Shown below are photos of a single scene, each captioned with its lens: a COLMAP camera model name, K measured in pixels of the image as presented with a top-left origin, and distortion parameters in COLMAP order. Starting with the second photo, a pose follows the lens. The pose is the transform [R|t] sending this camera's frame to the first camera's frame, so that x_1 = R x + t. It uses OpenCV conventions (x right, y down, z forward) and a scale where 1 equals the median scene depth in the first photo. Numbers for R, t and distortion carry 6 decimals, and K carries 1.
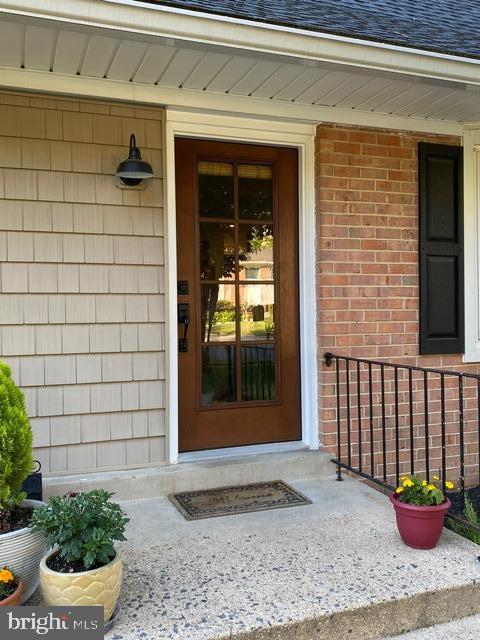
lens RADIAL K [[594.6, 0, 237.3], [0, 594.6, 318.8], [0, 0, 1]] dist [0.019118, 0.000000]
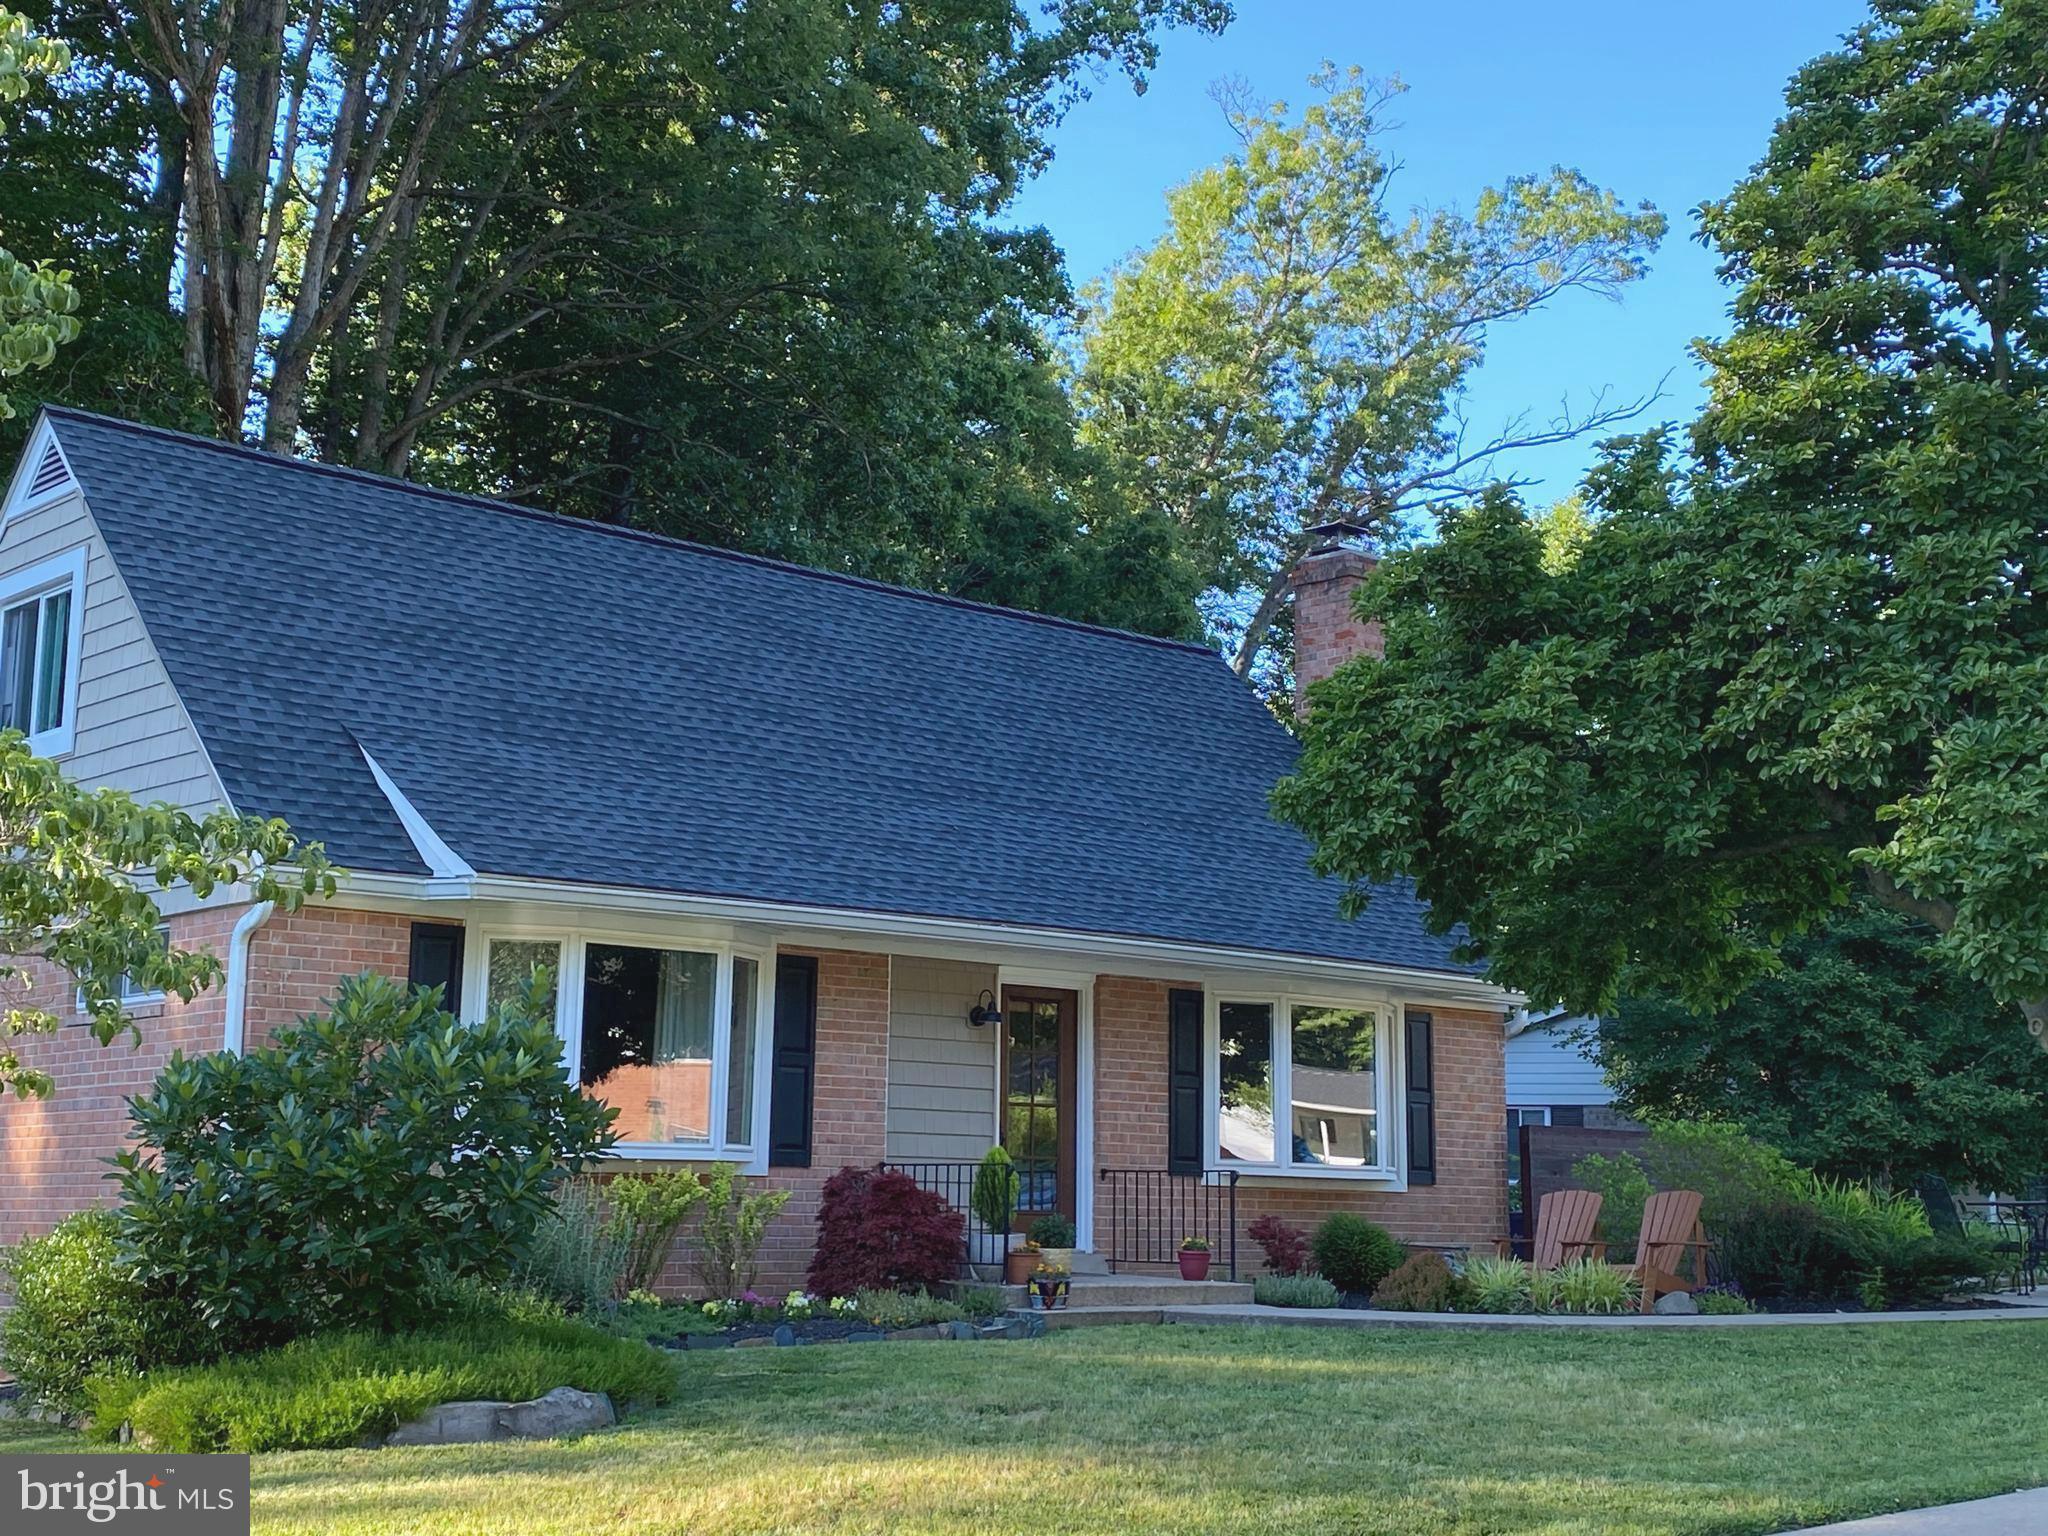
lens RADIAL K [[2767.7, 0, 1027.5], [0, 2767.7, 758.0], [0, 0, 1]] dist [0.133115, 0.000000]
pose [[0.931609, 0.083115, 0.353831, -1.924842], [-0.019543, 0.983549, -0.179579, 0.239888], [-0.362935, 0.160382, 0.917908, -3.974338]]
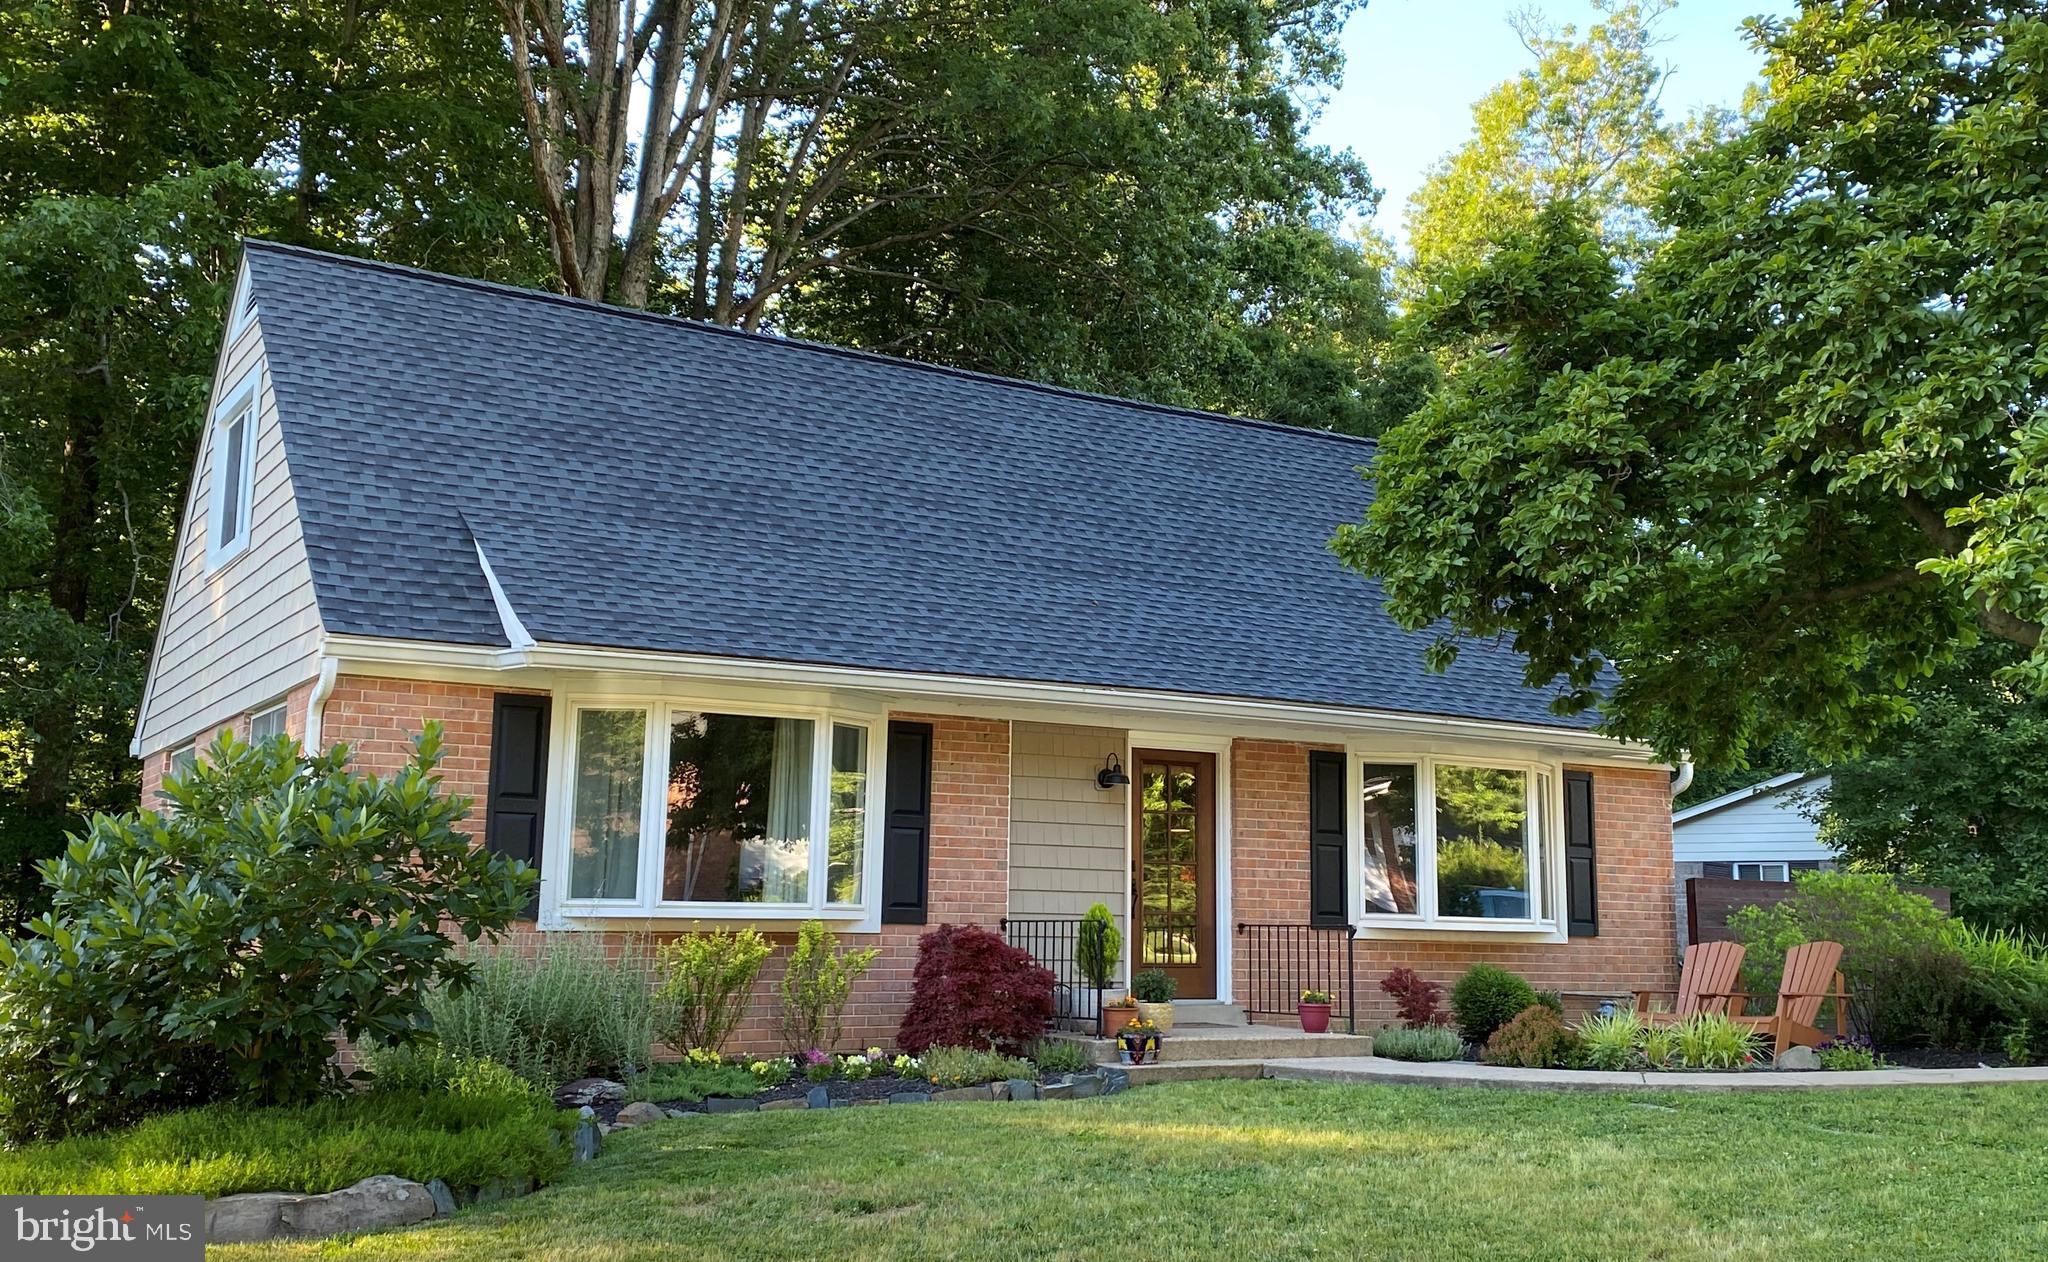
lens RADIAL K [[2116.3, 0, 1083.0], [0, 2116.3, 620.7], [0, 0, 1]] dist [0.055705, 0.000000]
pose [[0.980003, 0.051498, 0.192204, -0.996495], [-0.018710, 0.985498, -0.168653, 0.178344], [-0.198102, 0.161684, 0.966754, -3.133501]]
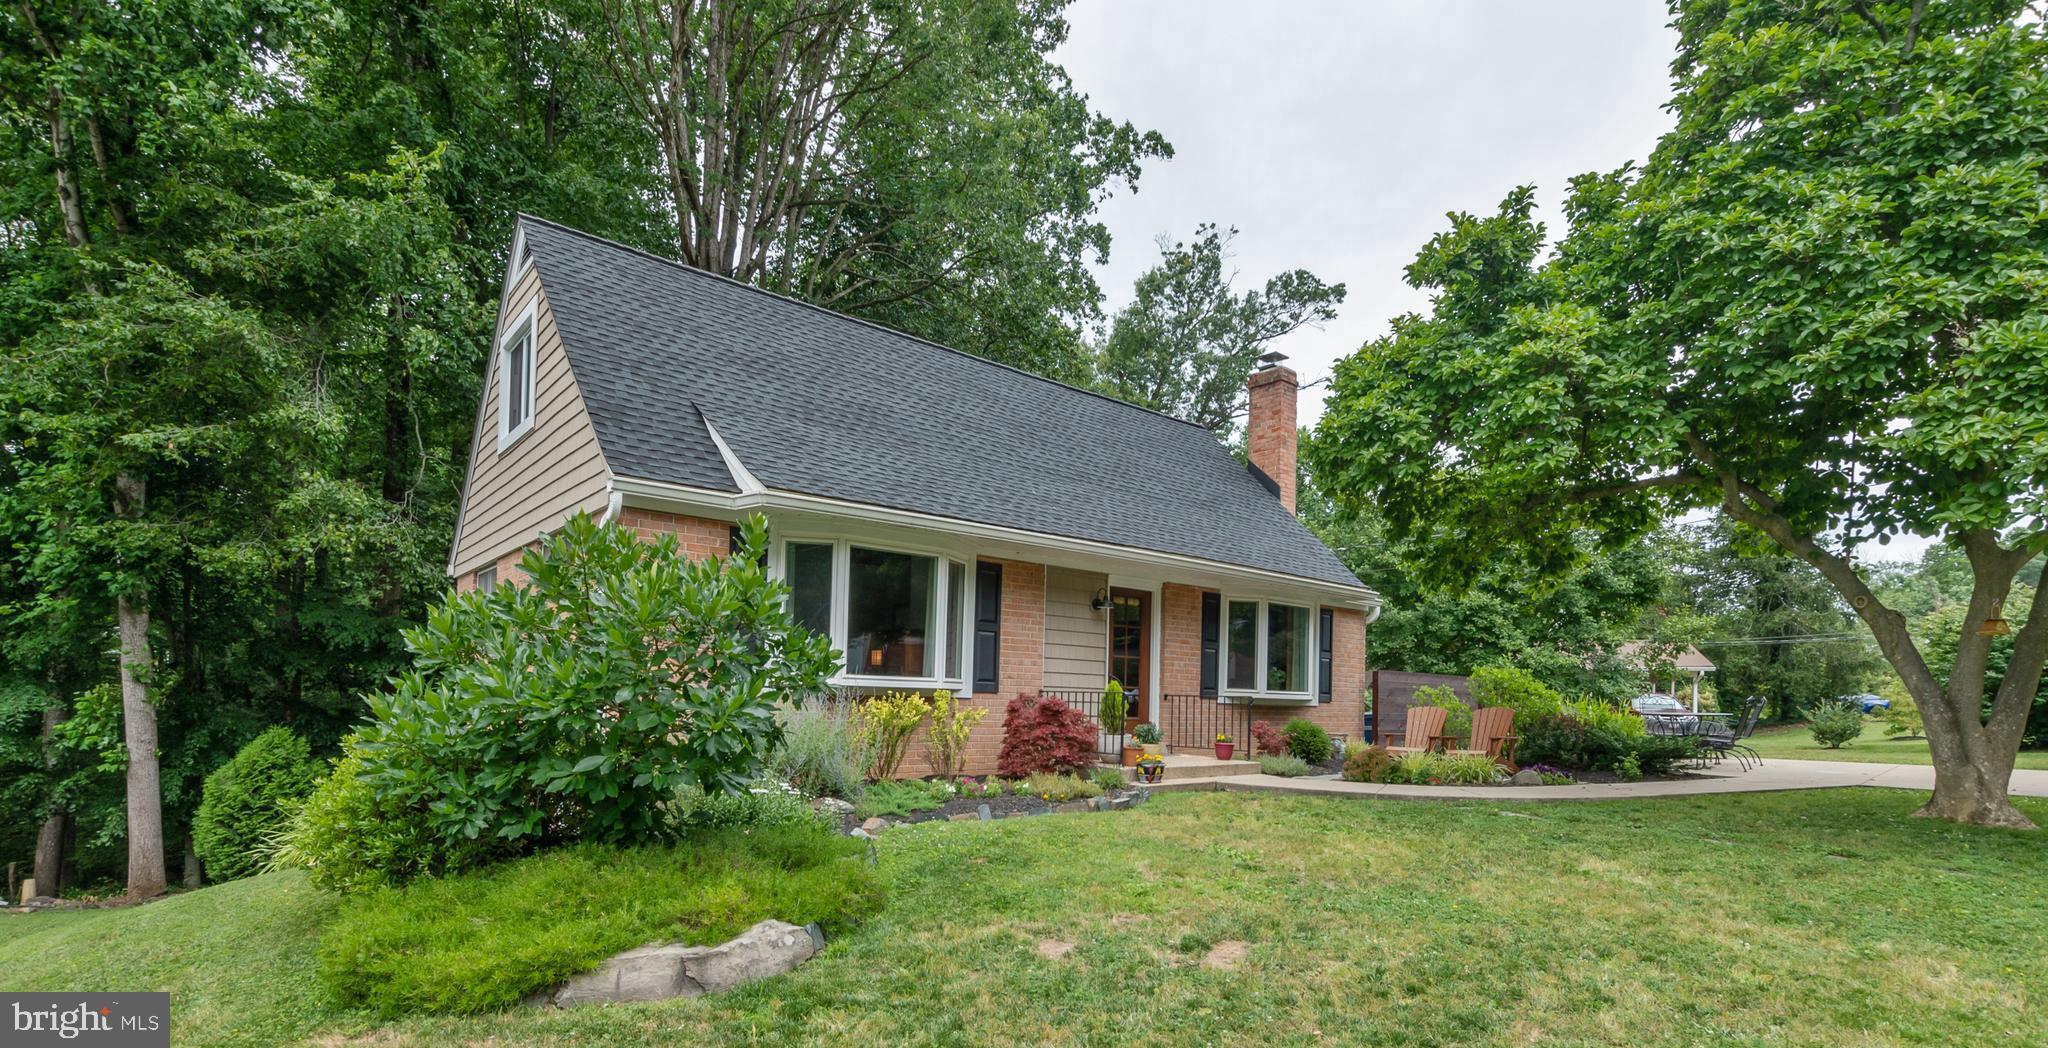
lens RADIAL K [[971.7, 0, 1013.7], [0, 971.7, 679.8], [0, 0, 1]] dist [0.003765, 0.000963]
pose [[0.946190, 0.040354, 0.321086, -1.348237], [-0.029771, 0.998842, -0.037804, 0.145123], [-0.322240, 0.026211, 0.946295, -1.902075]]
